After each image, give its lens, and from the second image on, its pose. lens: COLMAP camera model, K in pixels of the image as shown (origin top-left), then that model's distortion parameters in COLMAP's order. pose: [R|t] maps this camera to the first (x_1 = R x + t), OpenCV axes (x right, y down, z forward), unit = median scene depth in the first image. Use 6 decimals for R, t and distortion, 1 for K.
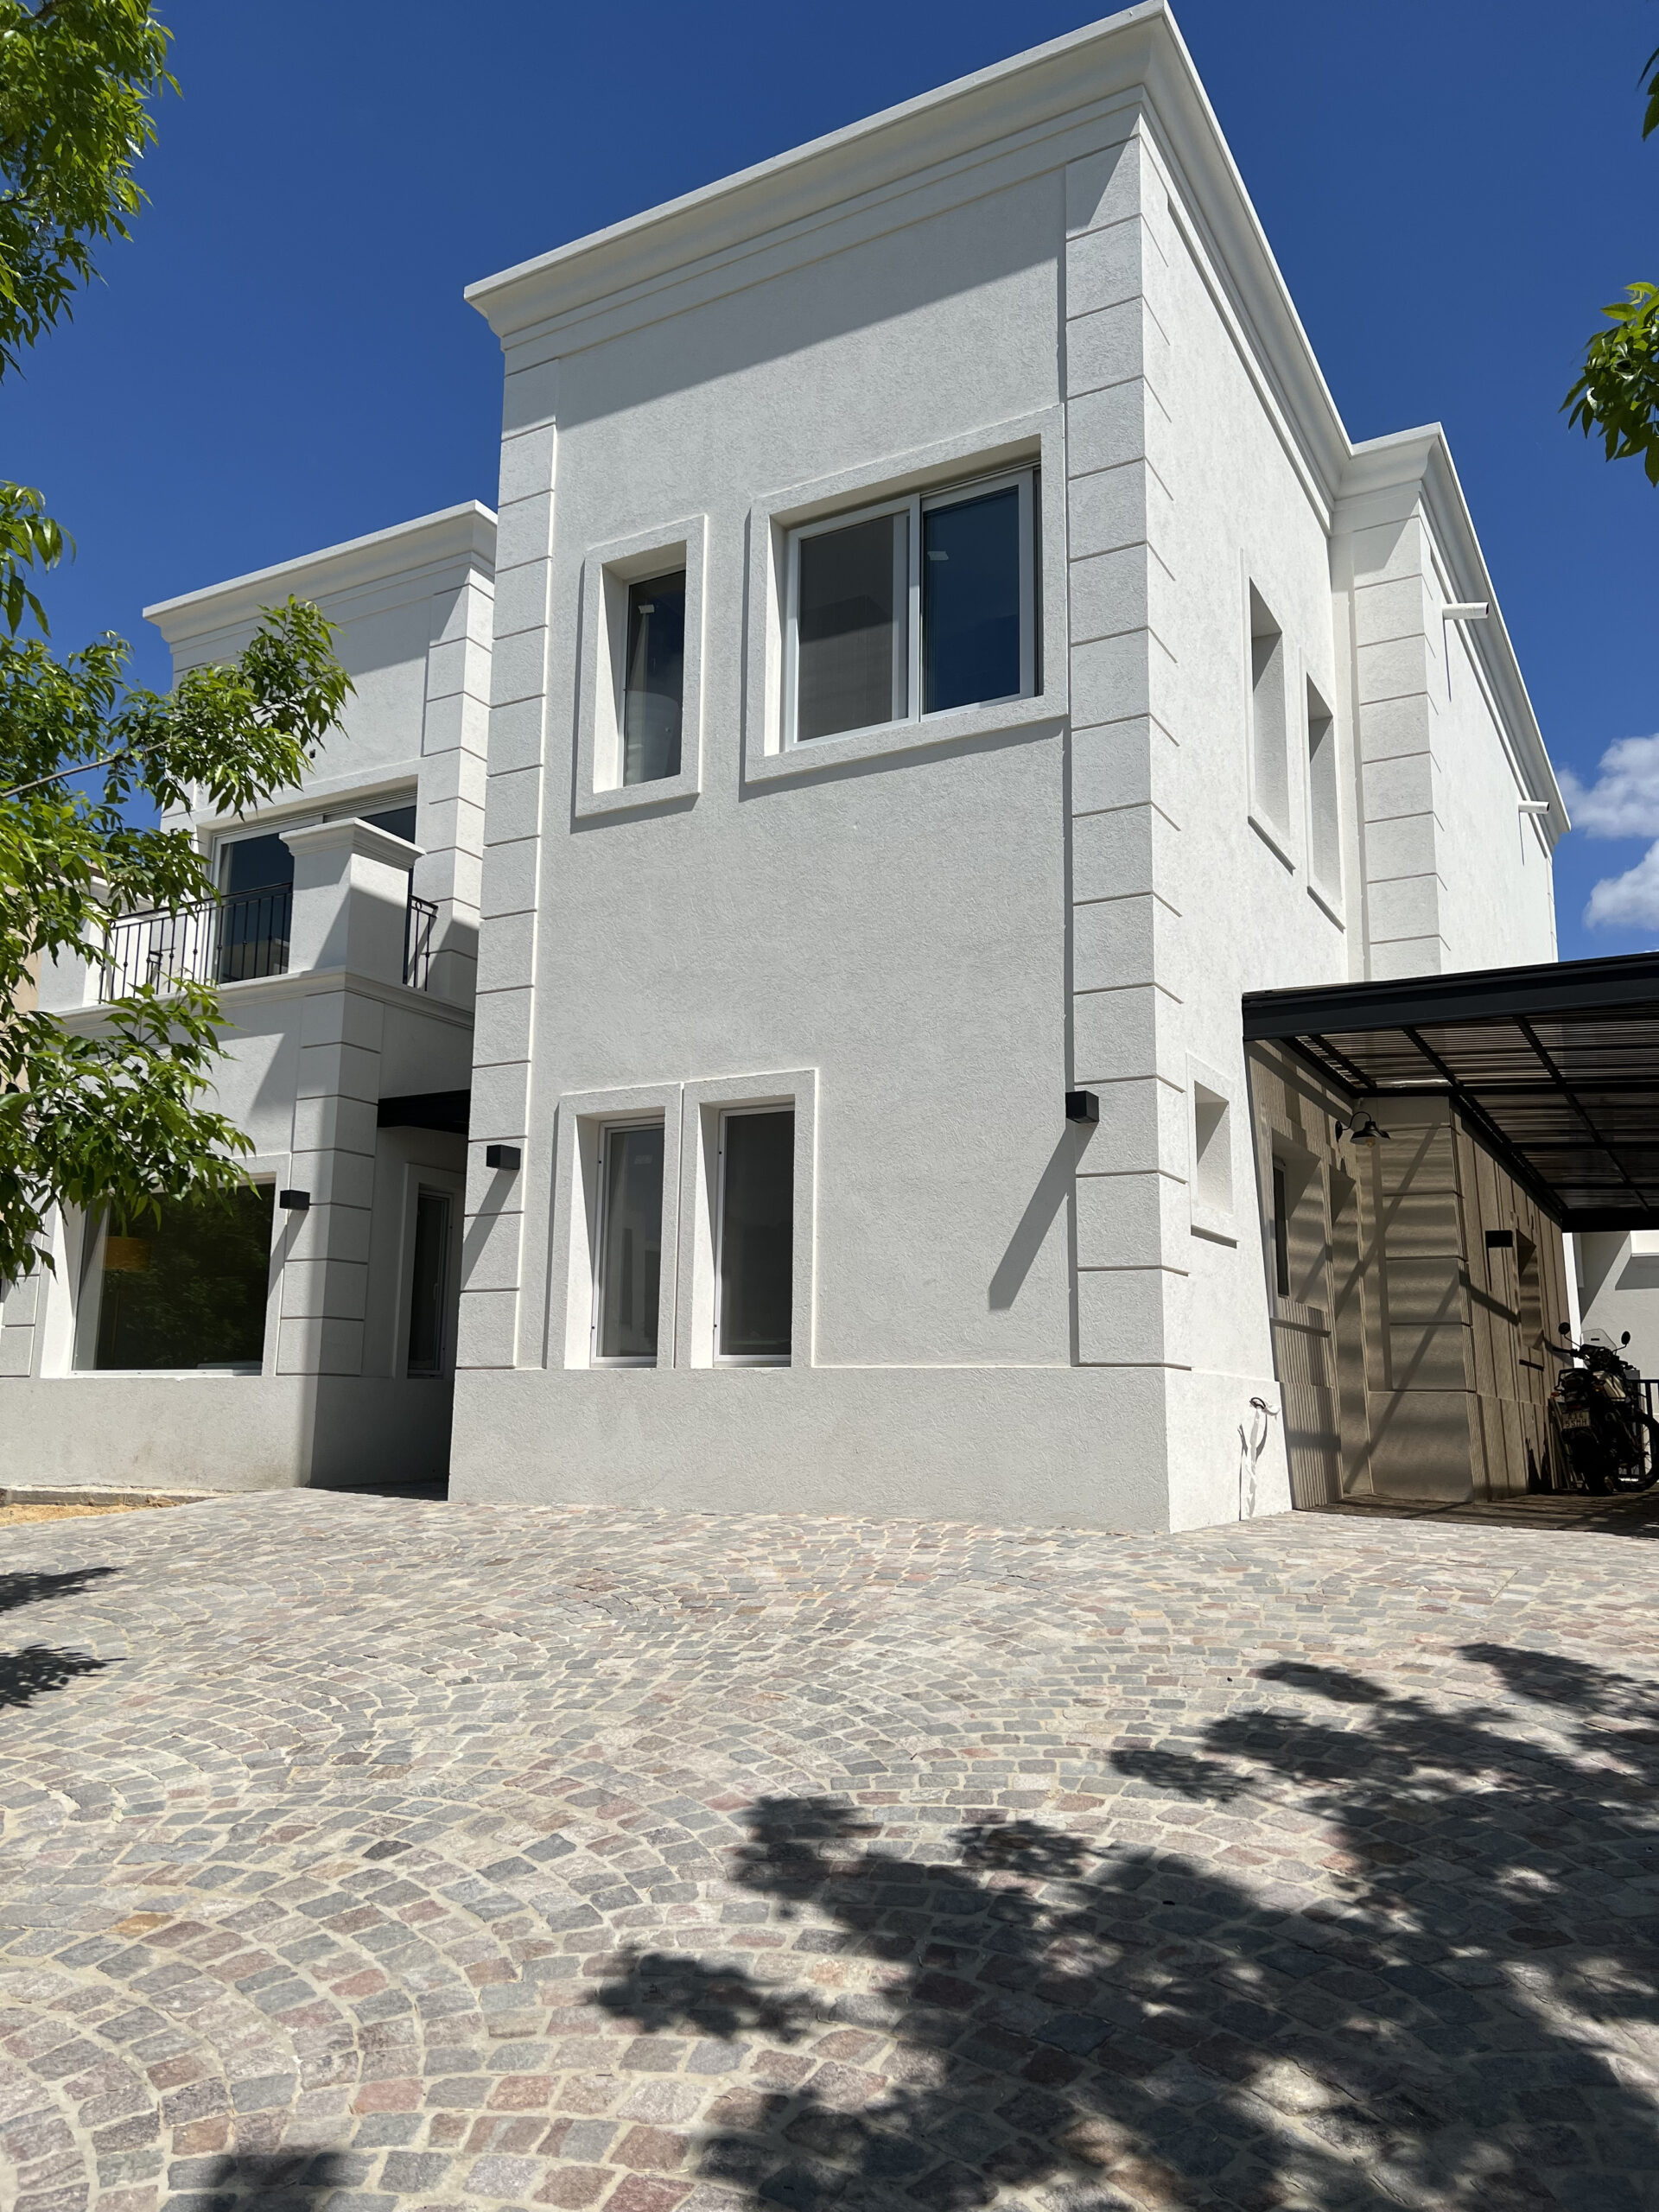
lens RADIAL K [[1646.2, 0, 825.3], [0, 1646.2, 1131.4], [0, 0, 1]] dist [0.062397, -0.109407]
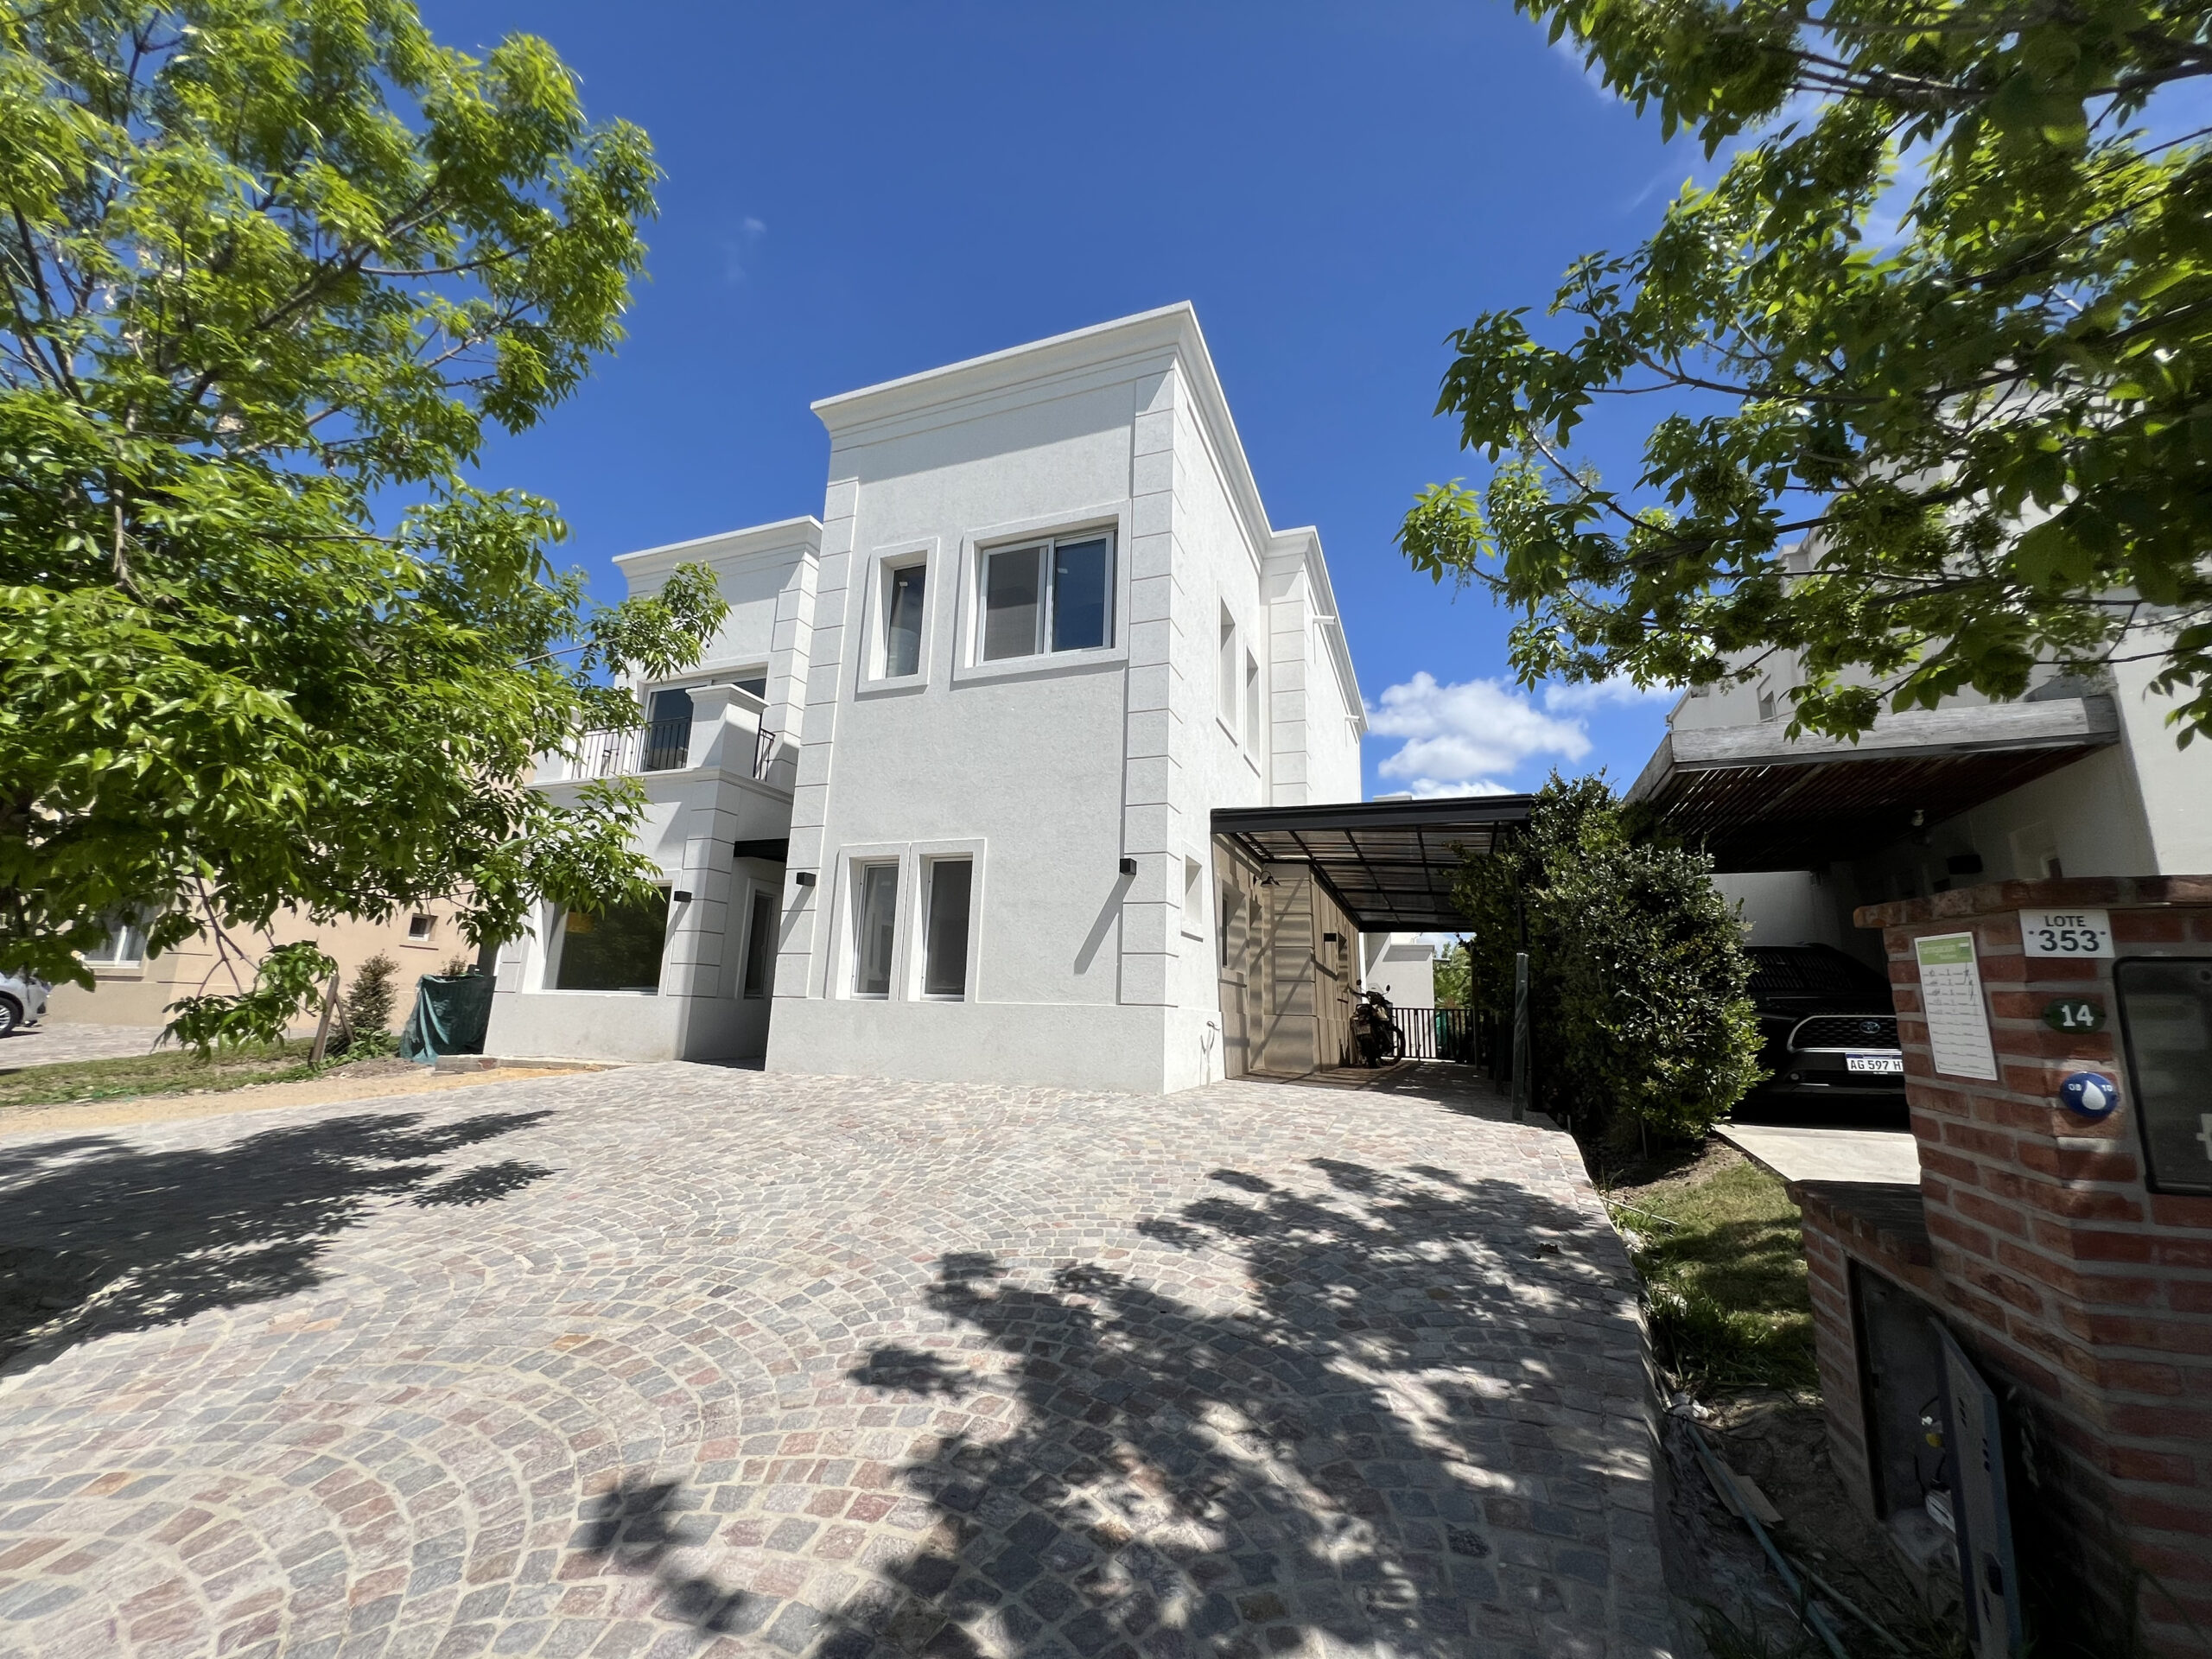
lens RADIAL K [[871.4, 0, 1112.9], [0, 871.4, 832.7], [0, 0, 1]] dist [-0.000192, -0.011919]
pose [[0.987947, 0.045941, 0.147817, -0.009108], [-0.041827, 0.998649, -0.030821, -0.020589], [-0.149033, 0.024267, 0.988534, 0.014647]]
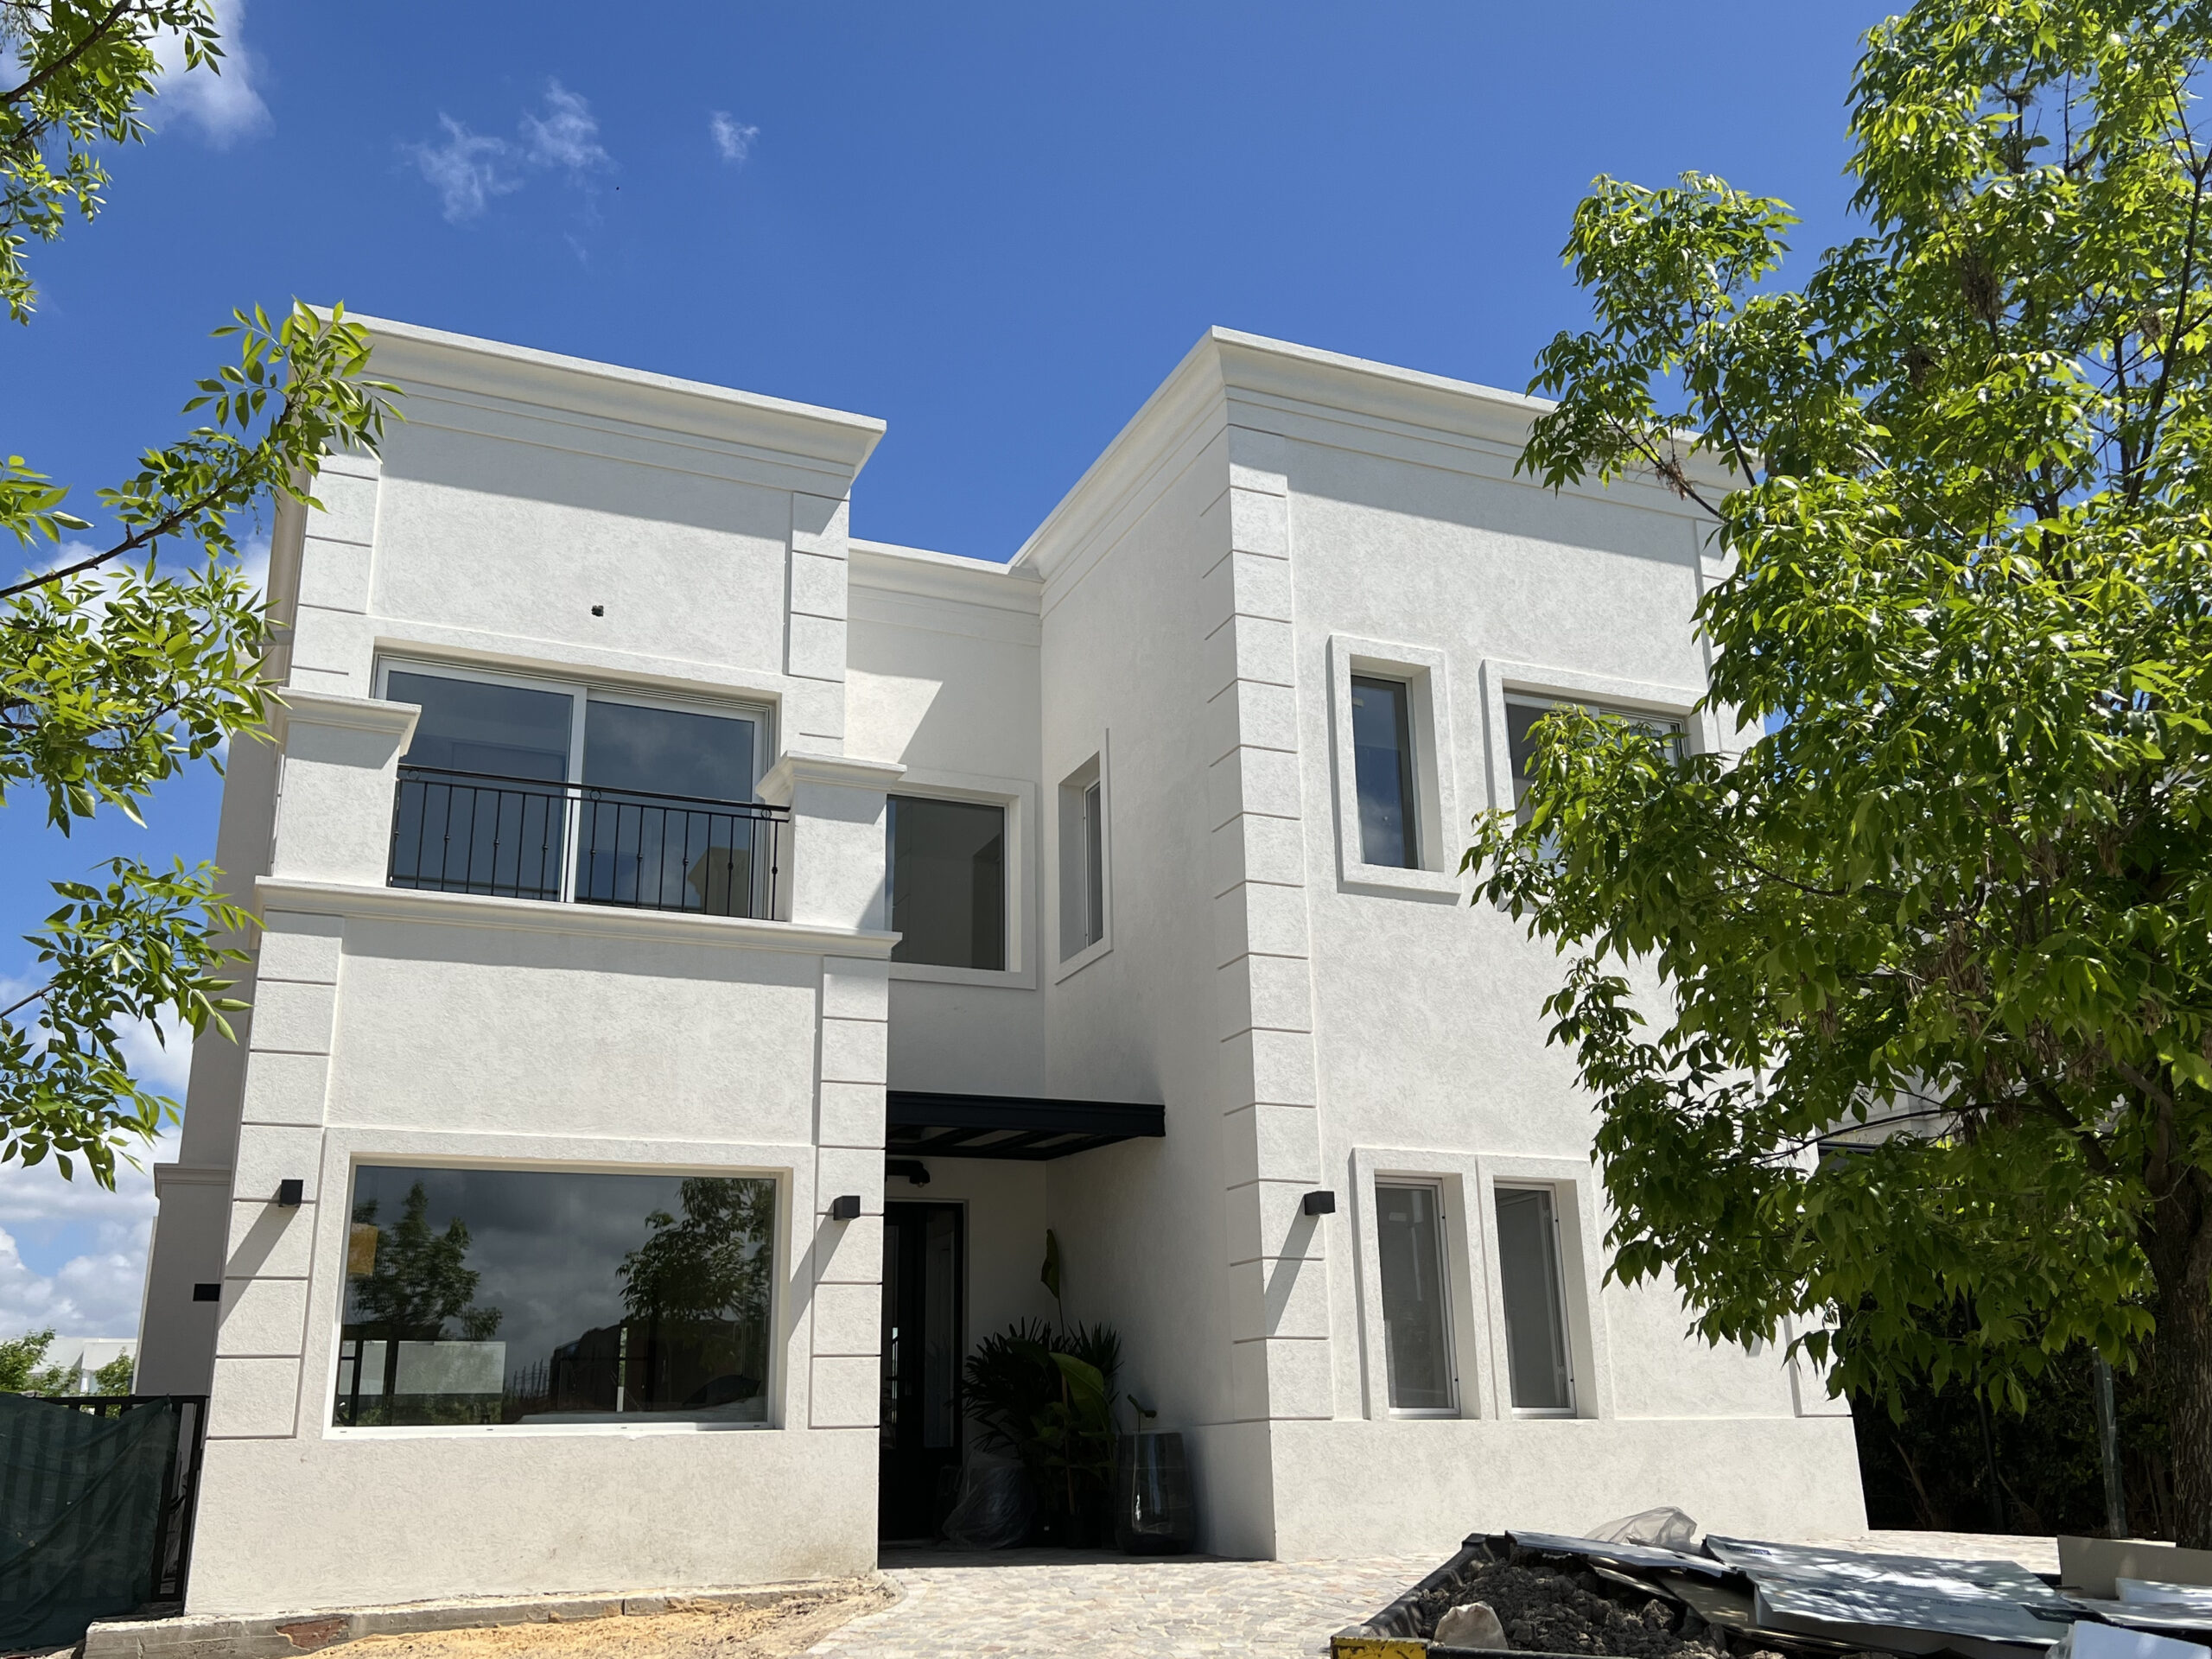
lens RADIAL K [[1971.4, 0, 1106.0], [0, 1971.4, 829.5], [0, 0, 1]] dist [0.007827, 0.004256]
pose [[0.606588, 0.221078, 0.763660, -1.294456], [-0.112048, 0.974744, -0.193185, 0.041271], [-0.787081, 0.031617, 0.616039, 0.365426]]
